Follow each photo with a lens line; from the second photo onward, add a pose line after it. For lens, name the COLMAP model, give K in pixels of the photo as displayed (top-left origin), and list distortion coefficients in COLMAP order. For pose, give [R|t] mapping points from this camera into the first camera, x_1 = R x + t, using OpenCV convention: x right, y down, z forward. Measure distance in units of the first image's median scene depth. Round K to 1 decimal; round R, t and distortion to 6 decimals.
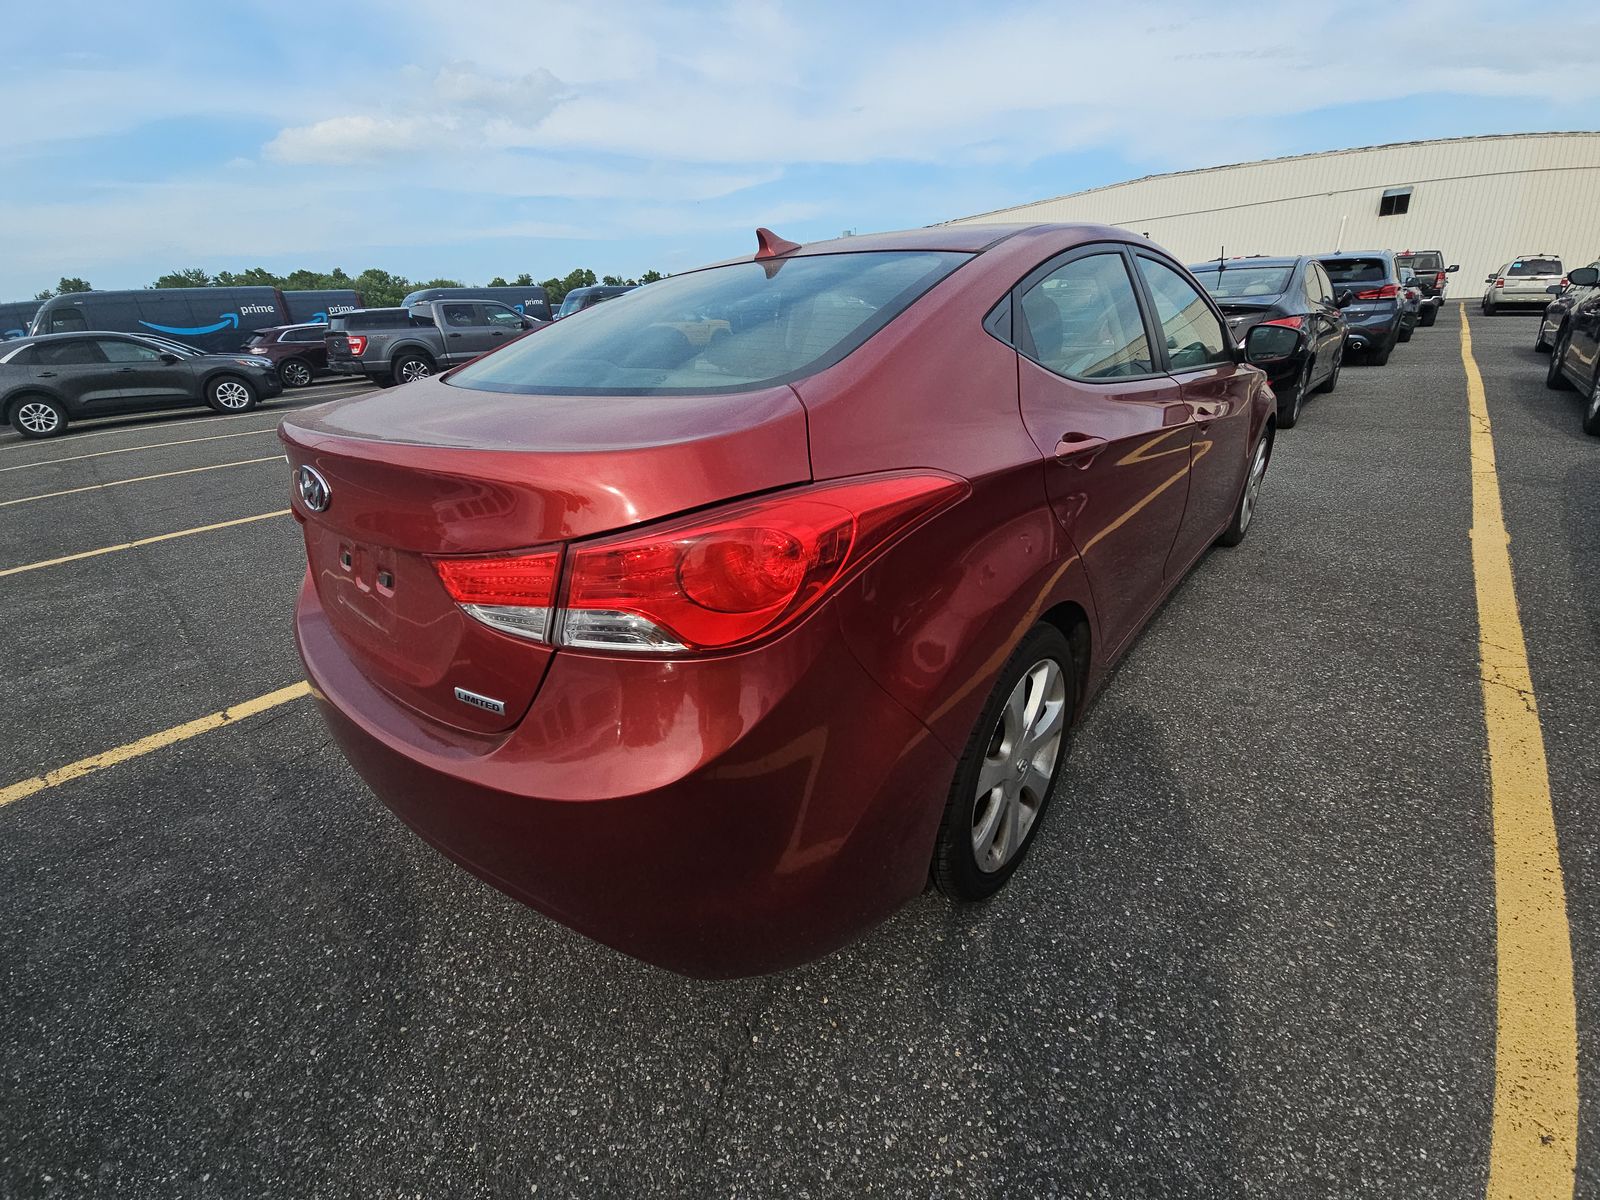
lens RADIAL K [[648.6, 0, 802.8], [0, 648.6, 599.3], [0, 0, 1]] dist [0.010057, -0.009827]
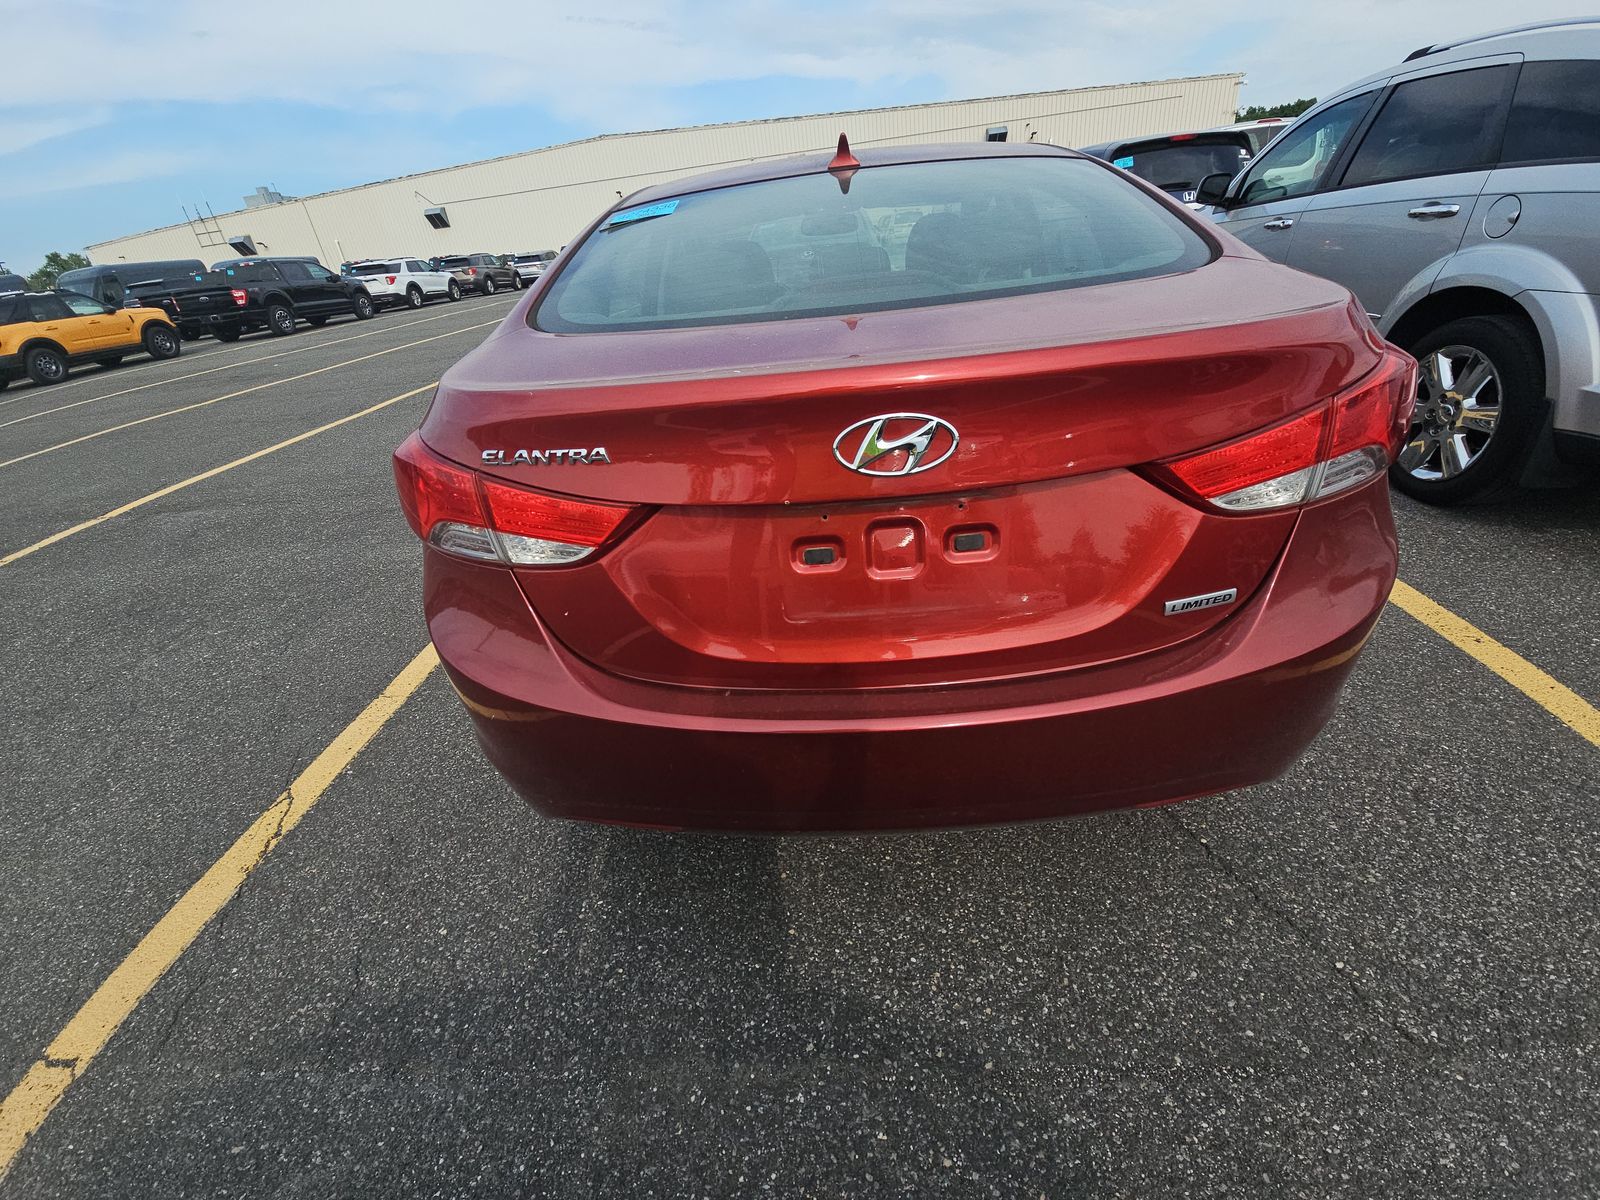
lens RADIAL K [[648.6, 0, 793.2], [0, 648.6, 599.3], [0, 0, 1]] dist [0.010057, -0.009827]
pose [[0.769169, -0.329552, 0.547517, -1.052099], [0.304741, 0.942234, 0.139023, -0.117334], [-0.561705, 0.059919, 0.825165, 0.384842]]
